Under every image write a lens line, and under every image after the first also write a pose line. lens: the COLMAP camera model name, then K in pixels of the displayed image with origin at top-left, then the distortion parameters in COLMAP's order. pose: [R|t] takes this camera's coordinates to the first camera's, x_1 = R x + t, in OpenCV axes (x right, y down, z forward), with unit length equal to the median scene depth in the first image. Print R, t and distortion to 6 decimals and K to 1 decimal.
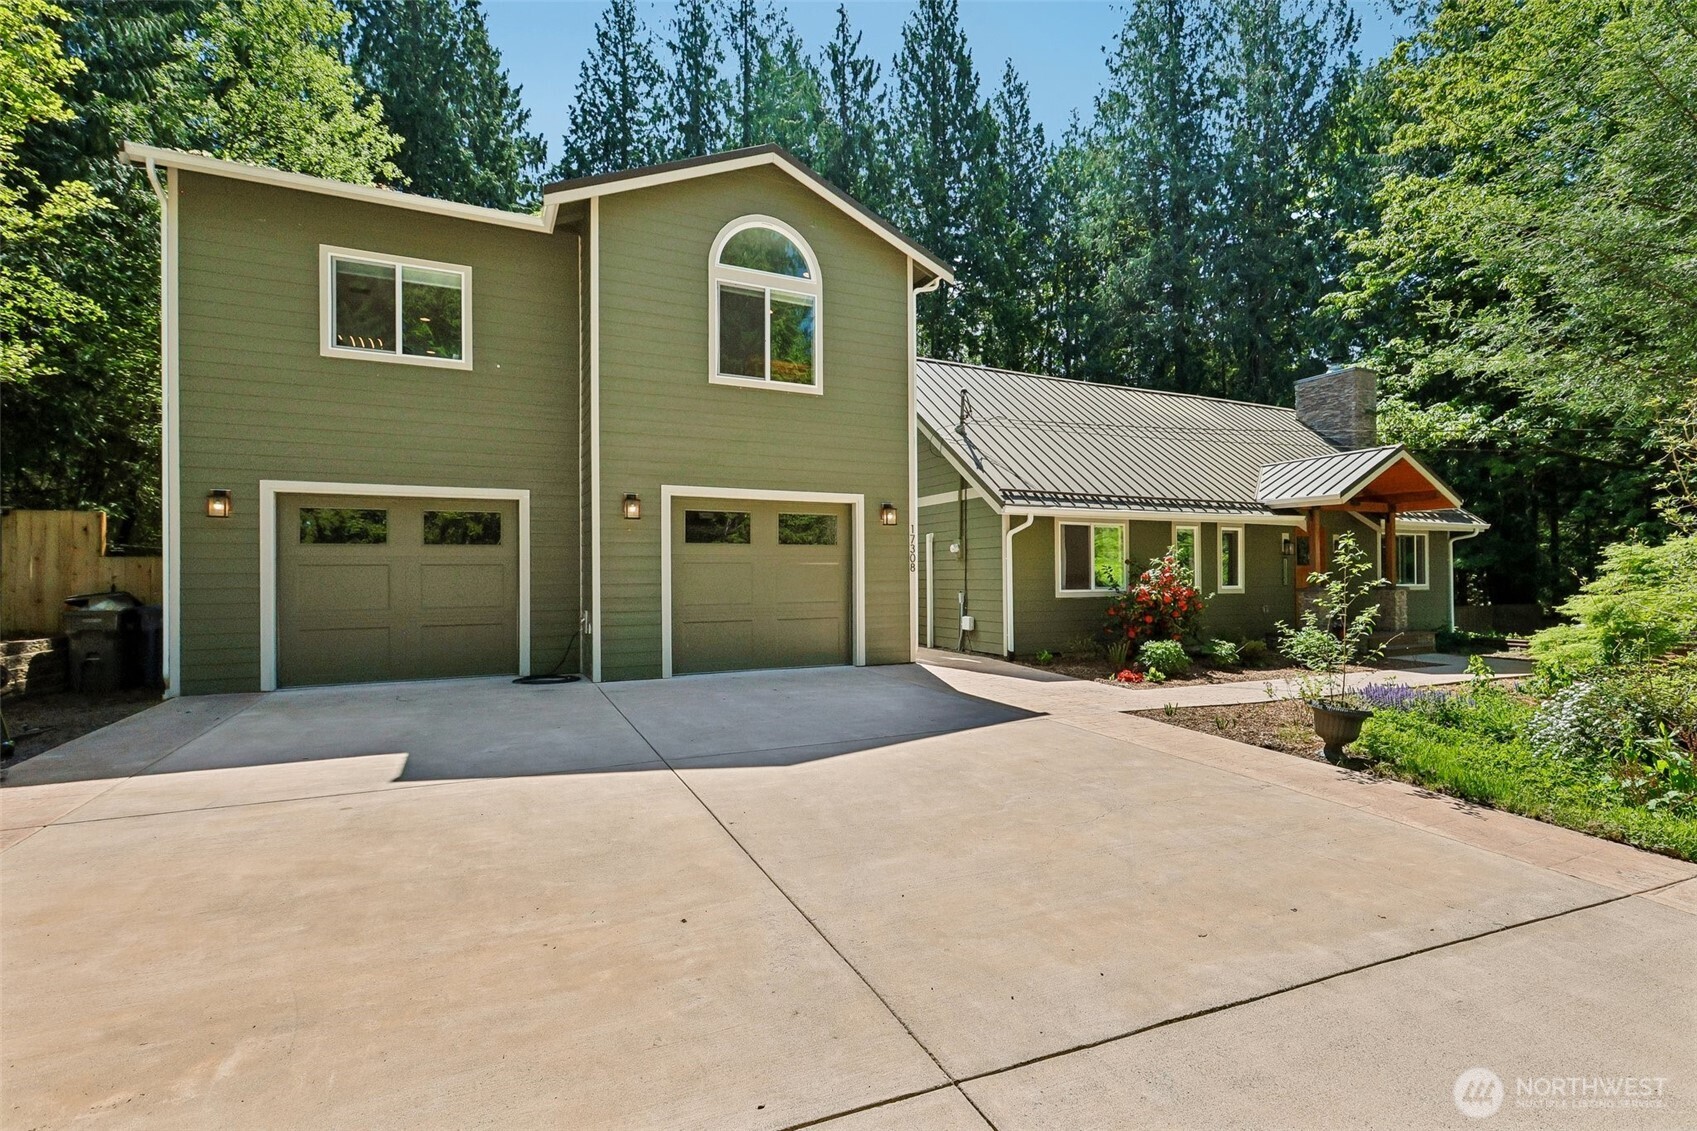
lens RADIAL K [[765.2, 0, 868.6], [0, 765.2, 567.1], [0, 0, 1]] dist [-0.000835, 0.003923]
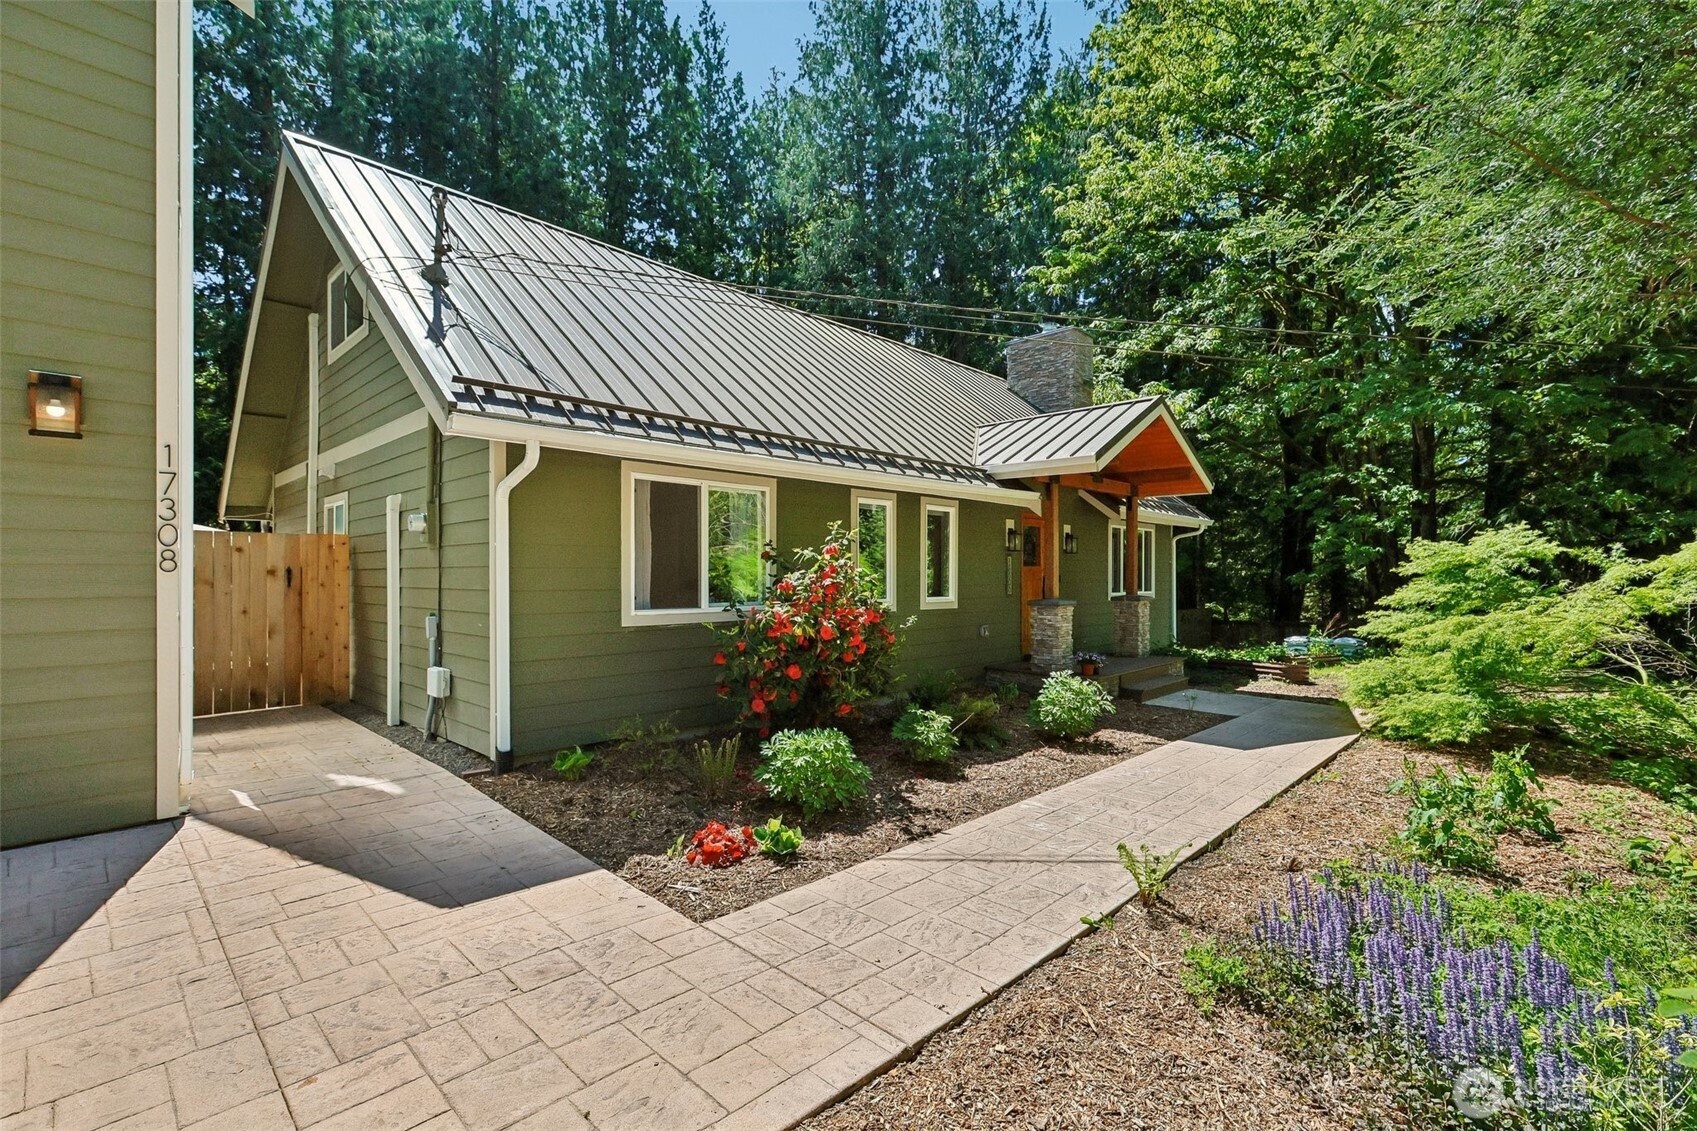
lens RADIAL K [[765.2, 0, 849.7], [0, 765.2, 568.3], [0, 0, 1]] dist [-0.000835, 0.003923]
pose [[0.942171, 0.008000, 0.335037, 0.183722], [-0.007833, 0.999968, -0.001850, 0.001852], [-0.335041, -0.000882, 0.942203, 0.411895]]
